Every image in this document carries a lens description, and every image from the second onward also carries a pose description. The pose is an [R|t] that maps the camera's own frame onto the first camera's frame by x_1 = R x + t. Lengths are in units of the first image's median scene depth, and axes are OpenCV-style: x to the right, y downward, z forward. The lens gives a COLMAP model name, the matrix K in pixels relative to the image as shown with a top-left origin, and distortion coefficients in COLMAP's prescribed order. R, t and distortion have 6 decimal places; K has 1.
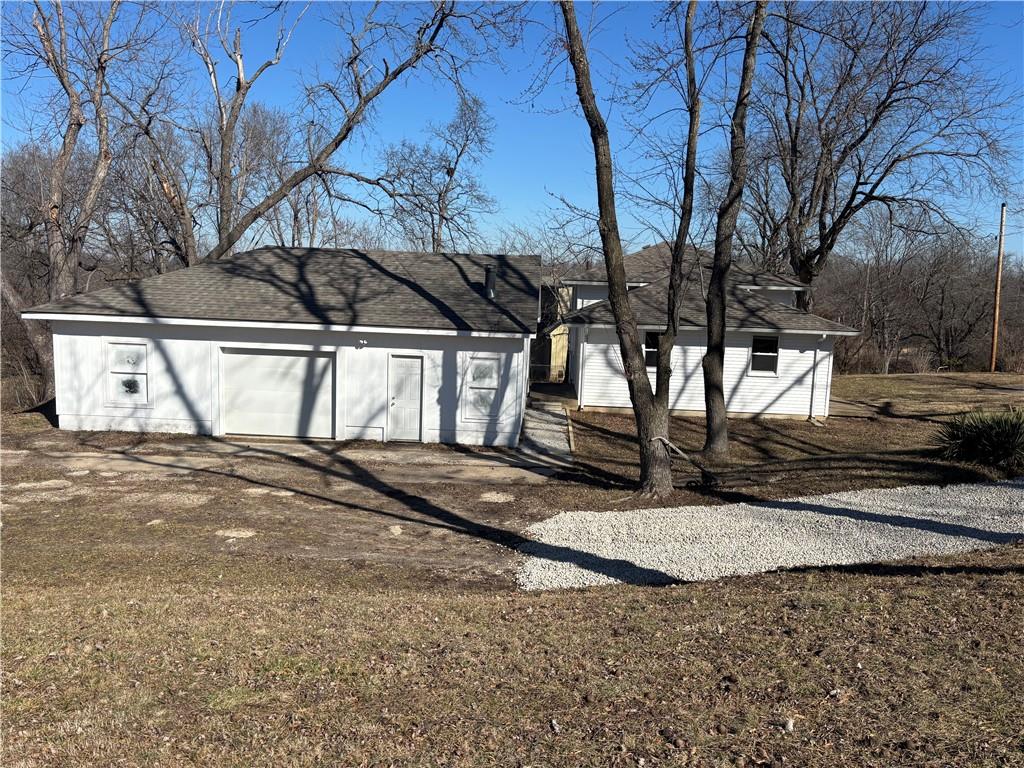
lens RADIAL K [[781.9, 0, 510.0], [0, 781.9, 375.1], [0, 0, 1]] dist [-0.011477, 0.049558]
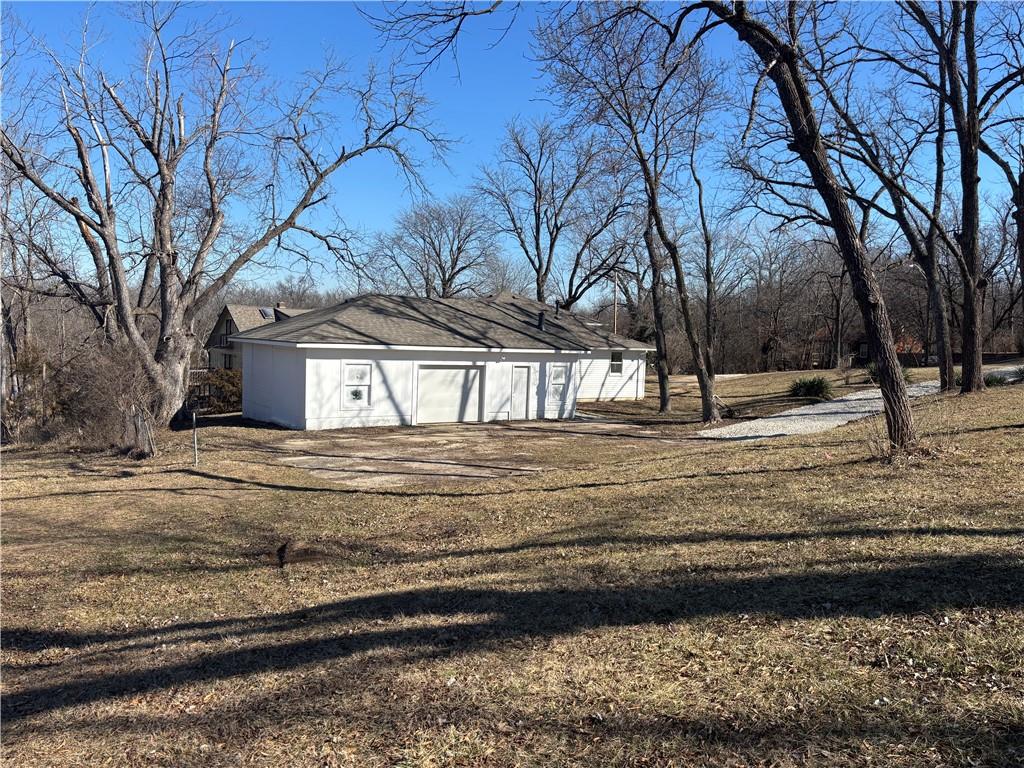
lens RADIAL K [[781.9, 0, 515.0], [0, 781.9, 389.1], [0, 0, 1]] dist [-0.011477, 0.049558]
pose [[0.805273, -0.049171, 0.590862, -1.088217], [0.060569, 0.998164, 0.000518, 0.020426], [-0.589803, 0.035371, 0.806772, -0.295015]]
